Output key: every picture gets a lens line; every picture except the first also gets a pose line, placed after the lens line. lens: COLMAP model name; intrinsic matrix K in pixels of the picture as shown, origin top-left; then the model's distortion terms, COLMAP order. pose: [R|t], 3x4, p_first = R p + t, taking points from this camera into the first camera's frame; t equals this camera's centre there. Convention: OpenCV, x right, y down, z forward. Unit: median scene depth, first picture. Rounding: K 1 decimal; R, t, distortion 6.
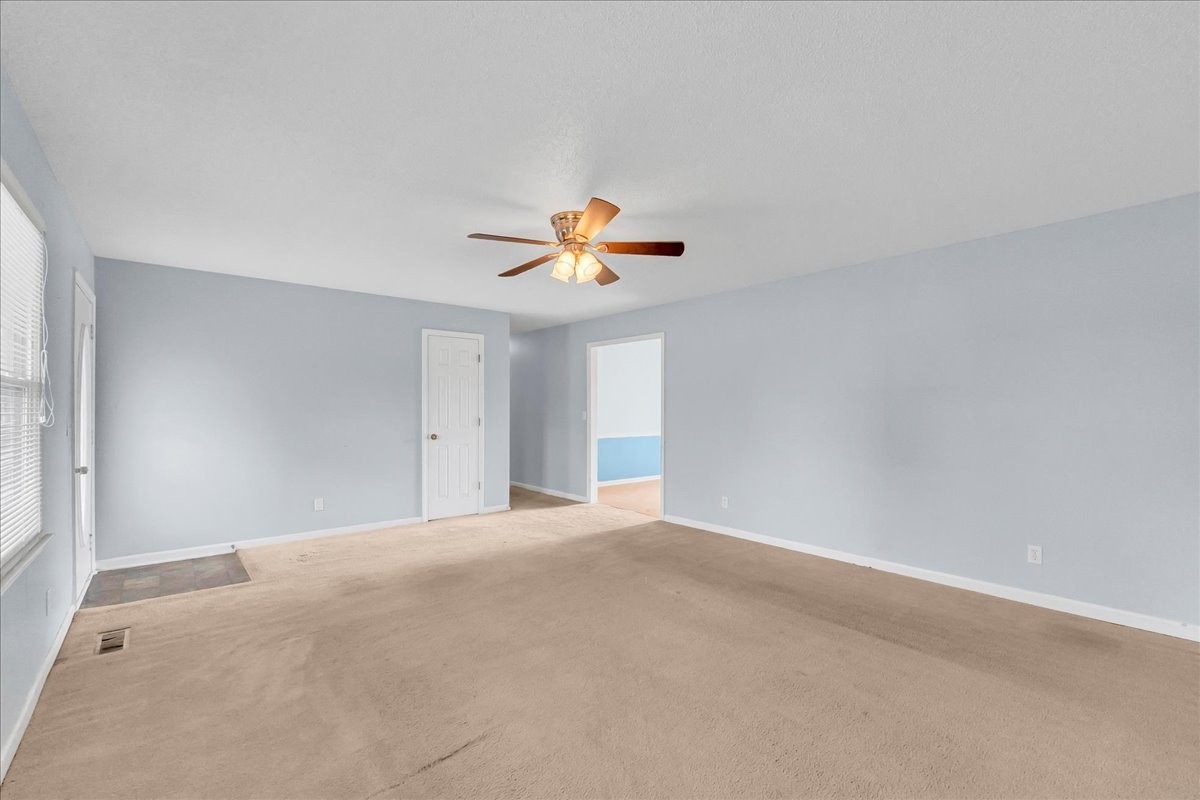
lens RADIAL K [[499.3, 0, 600.0], [0, 499.3, 400.0], [0, 0, 1]] dist [-0.011038, 0.000125]
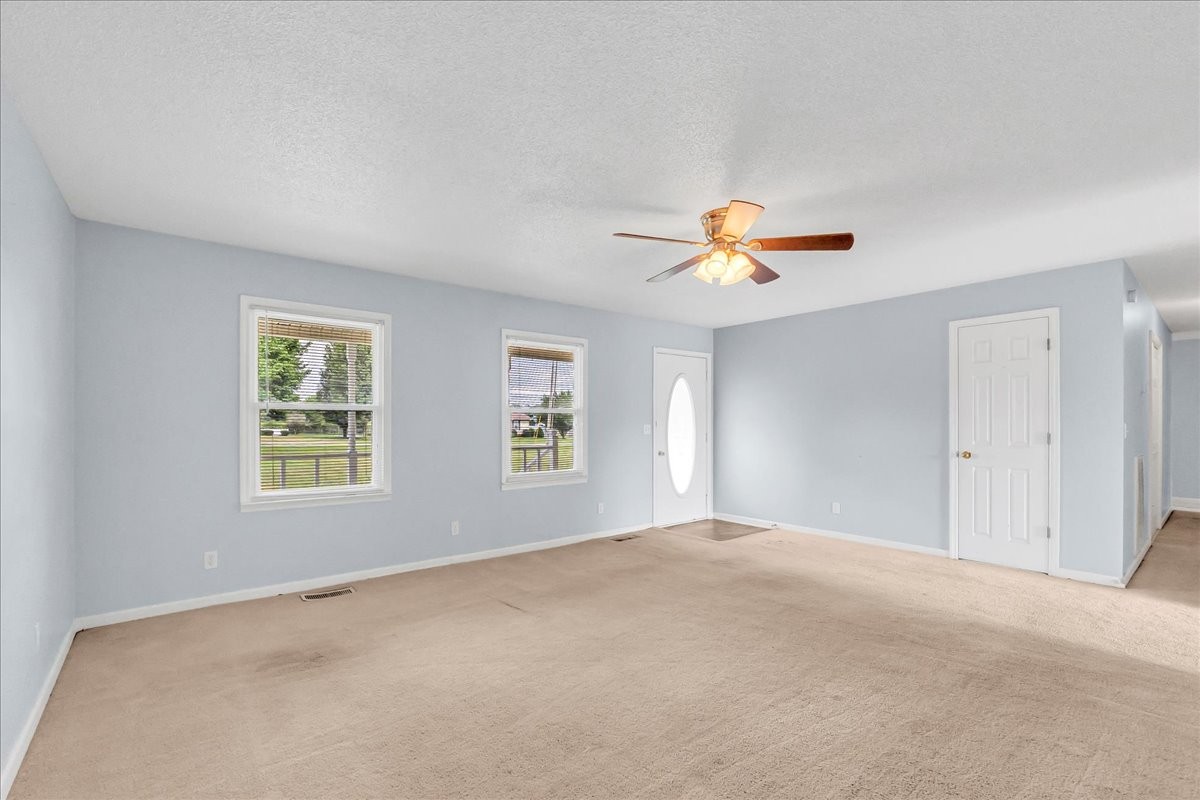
lens RADIAL K [[544.0, 0, 599.4], [0, 544.0, 421.7], [0, 0, 1]] dist [-0.001440, -0.000096]
pose [[-0.021516, -0.002298, -0.999766, 0.554299], [0.015033, 0.999884, -0.002621, 0.015026], [0.999655, -0.015086, -0.021479, 0.450382]]
